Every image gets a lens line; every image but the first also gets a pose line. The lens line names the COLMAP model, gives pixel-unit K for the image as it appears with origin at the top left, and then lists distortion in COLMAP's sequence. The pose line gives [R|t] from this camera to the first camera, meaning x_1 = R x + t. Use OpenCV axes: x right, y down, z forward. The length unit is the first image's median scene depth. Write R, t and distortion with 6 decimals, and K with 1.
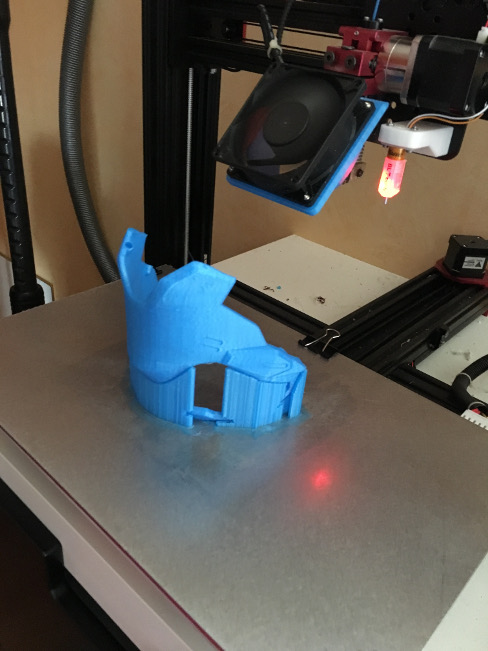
lens RADIAL K [[554.2, 0, 245.3], [0, 554.2, 327.1], [0, 0, 1]] dist [0.047225, -0.104042]
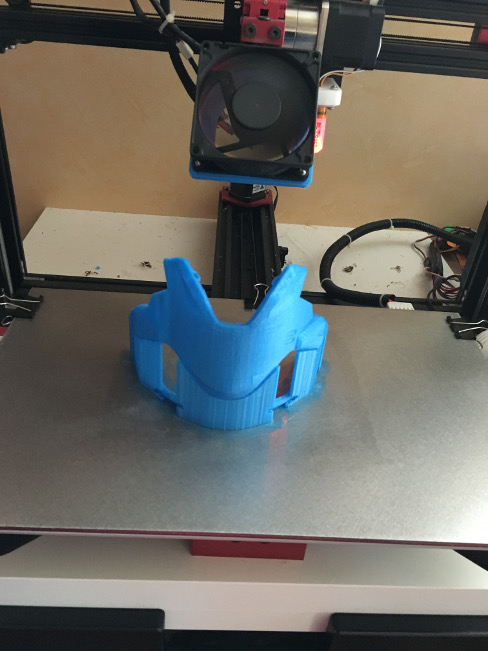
lens RADIAL K [[554.2, 0, 243.8], [0, 554.2, 322.7], [0, 0, 1]] dist [0.047225, -0.104042]
pose [[0.732694, -0.404587, 0.547237, -0.611470], [0.335204, 0.914342, 0.227194, -0.231111], [-0.592282, 0.016973, 0.805552, 0.205748]]
